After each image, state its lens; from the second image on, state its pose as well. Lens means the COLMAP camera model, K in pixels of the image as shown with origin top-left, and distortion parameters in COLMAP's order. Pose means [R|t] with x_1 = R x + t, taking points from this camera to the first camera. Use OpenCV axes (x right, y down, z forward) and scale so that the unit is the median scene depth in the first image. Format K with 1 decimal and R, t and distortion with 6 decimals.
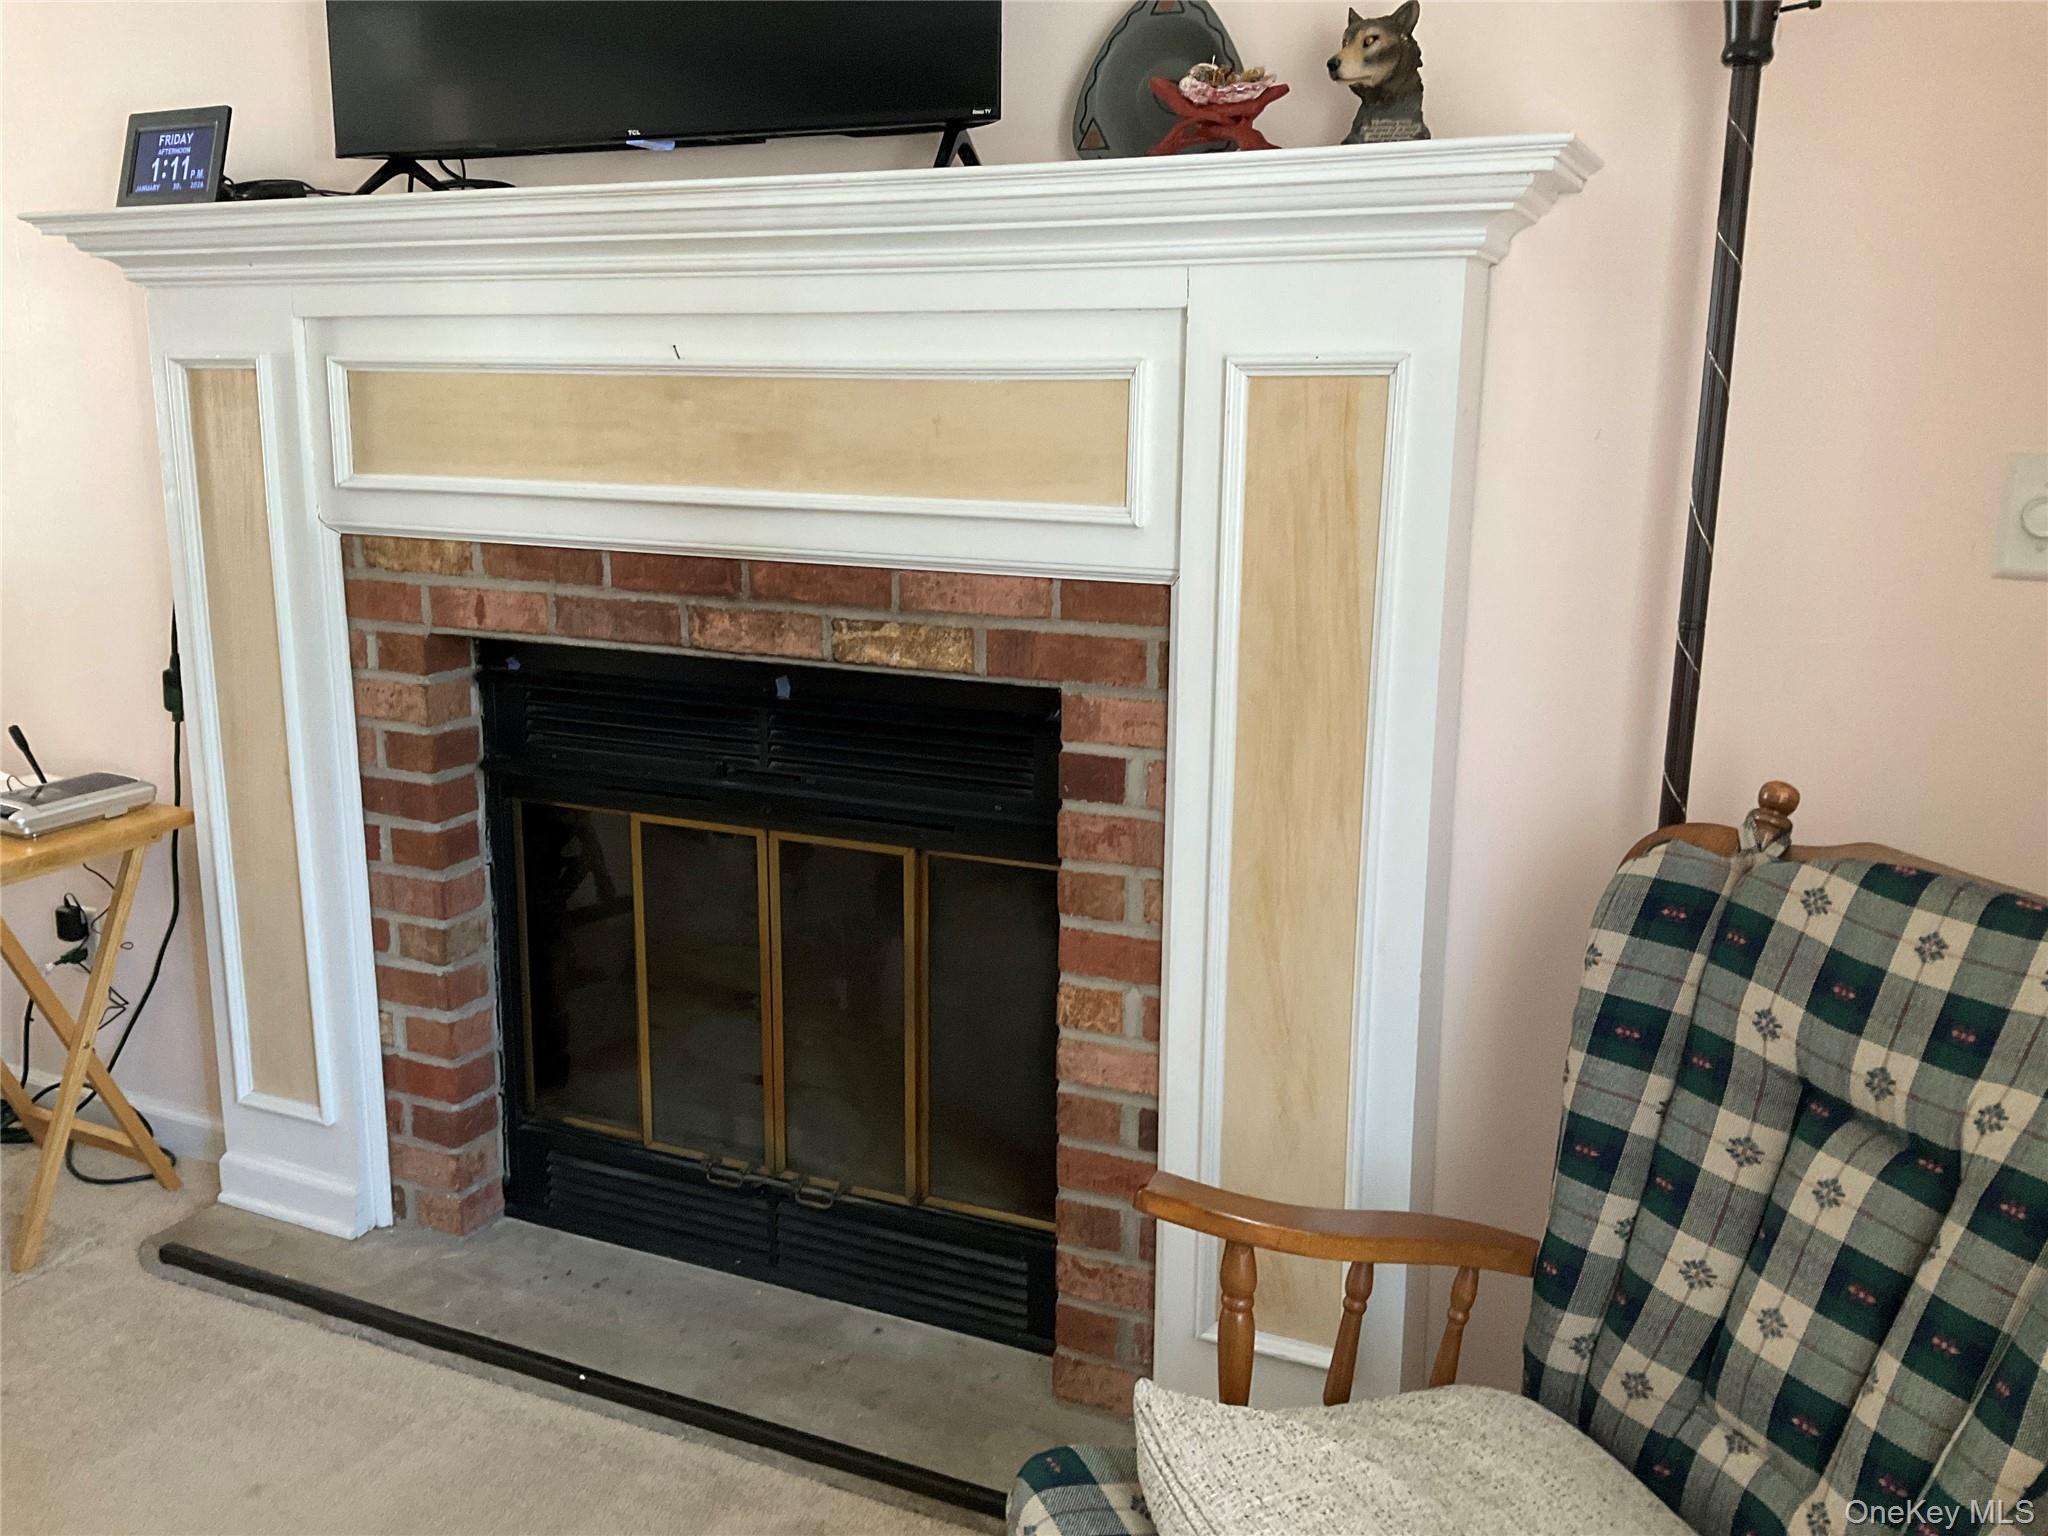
lens RADIAL K [[1672.9, 0, 1024.0], [0, 1672.9, 768.0], [0, 0, 1]] dist [0.129184, -0.275672]
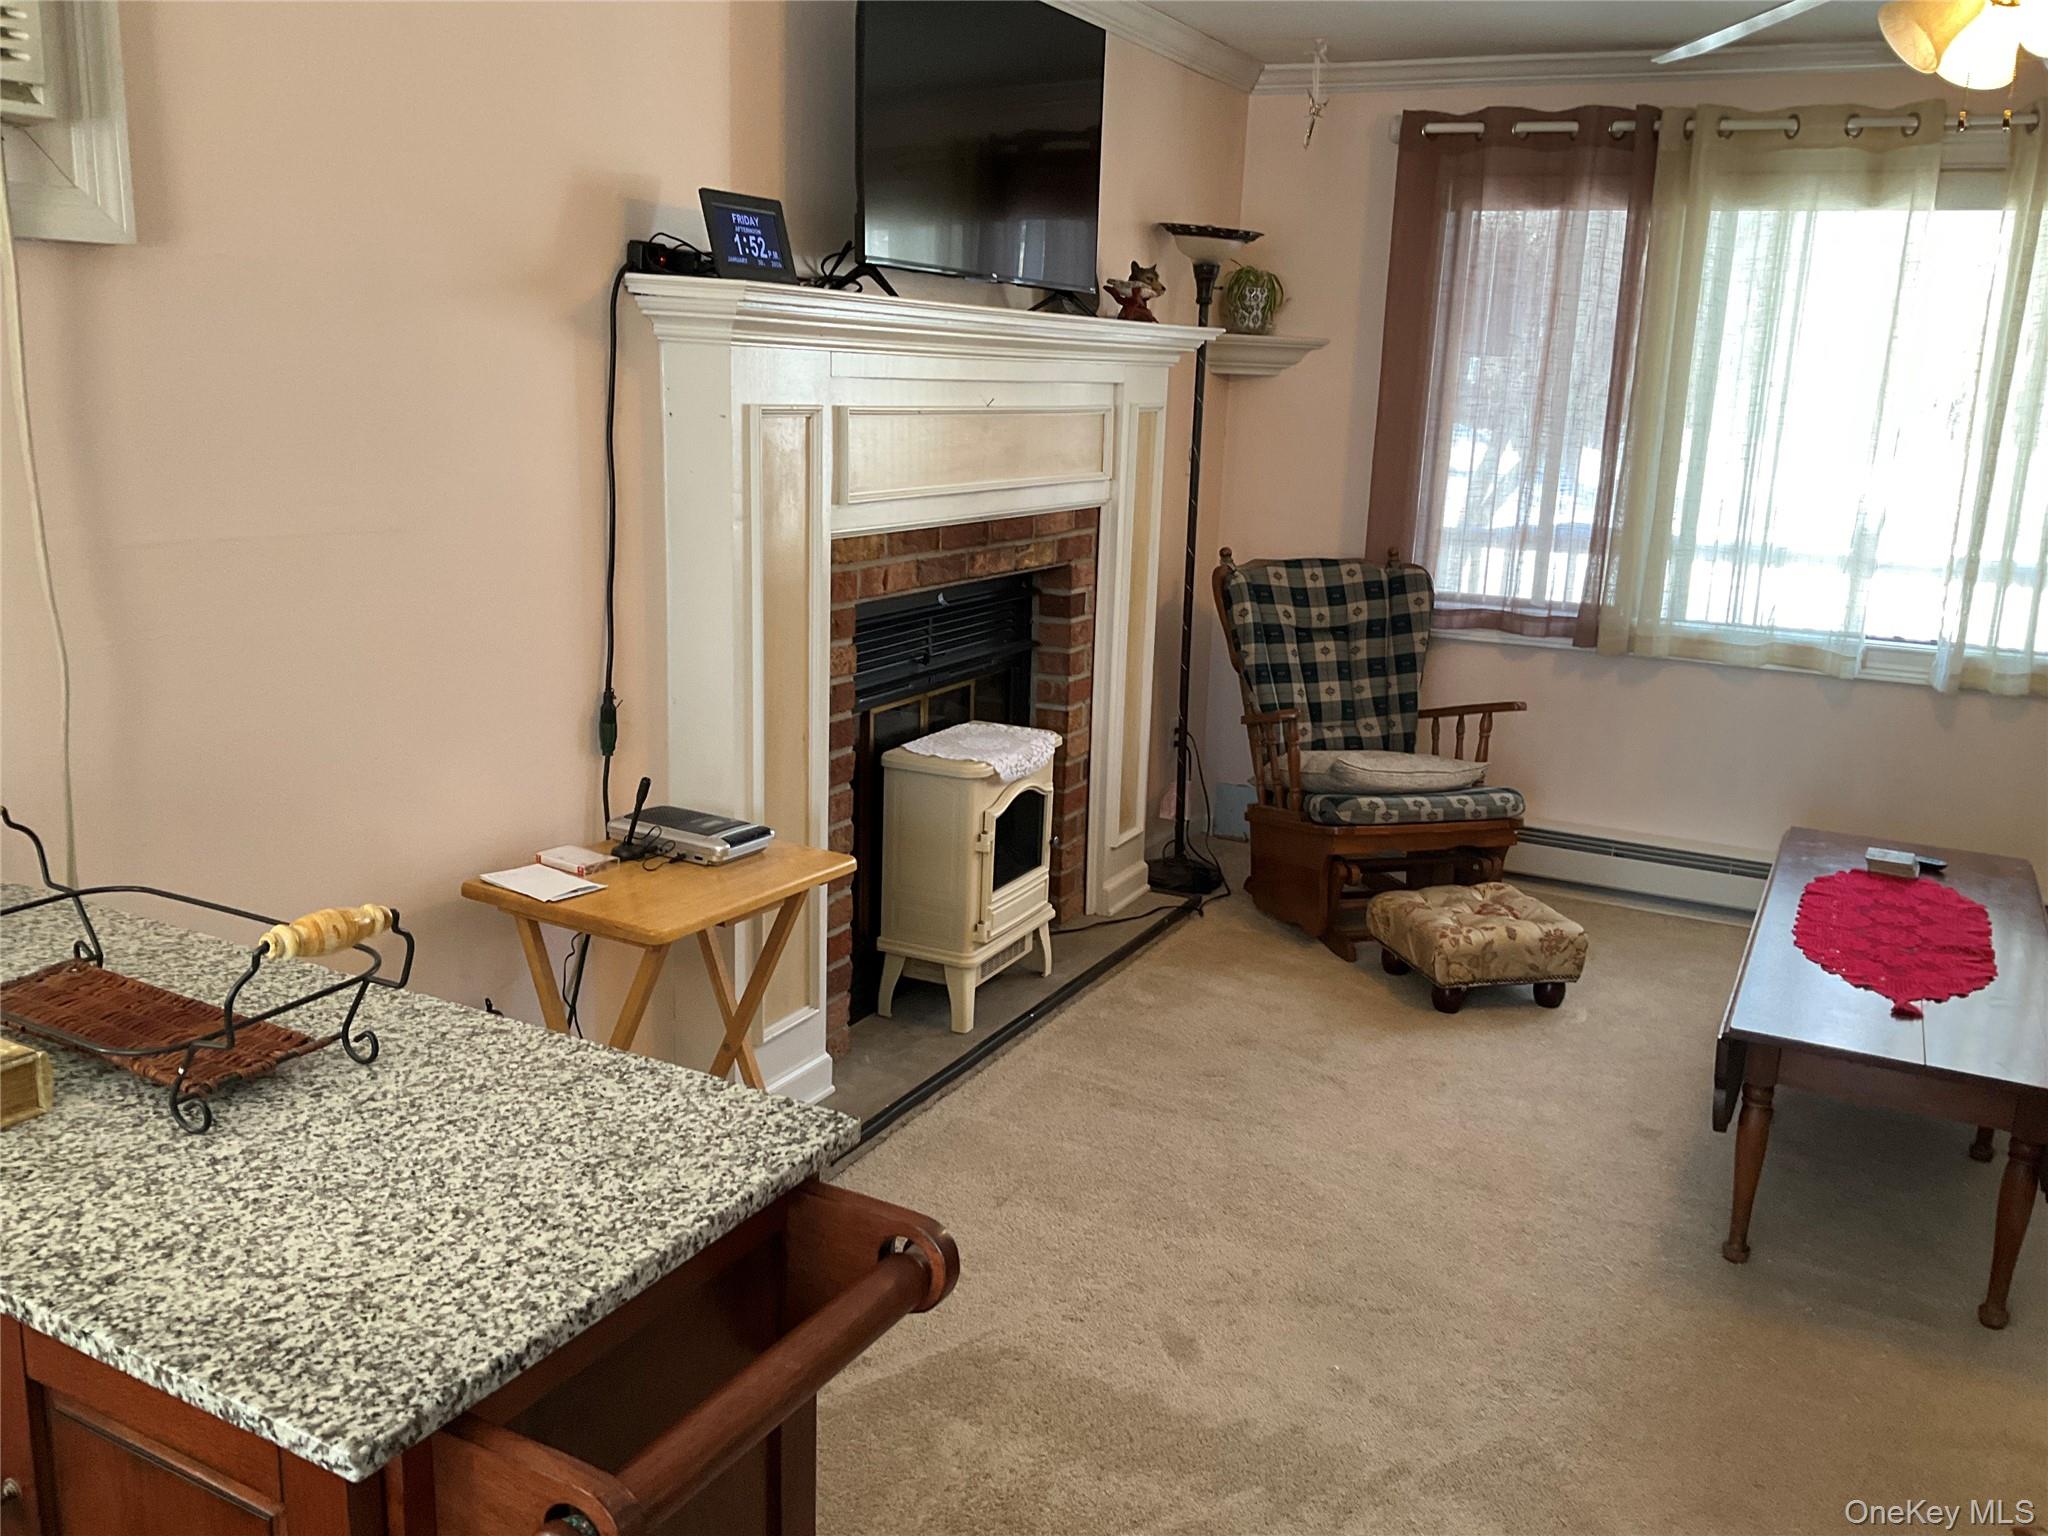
lens RADIAL K [[1672.9, 0, 1024.0], [0, 1672.9, 768.0], [0, 0, 1]] dist [0.129184, -0.275672]
pose [[0.058153, -0.232003, 0.970975, -1.820953], [0.195077, 0.956512, 0.216864, -0.237710], [-0.979063, 0.176803, 0.100882, 0.799695]]
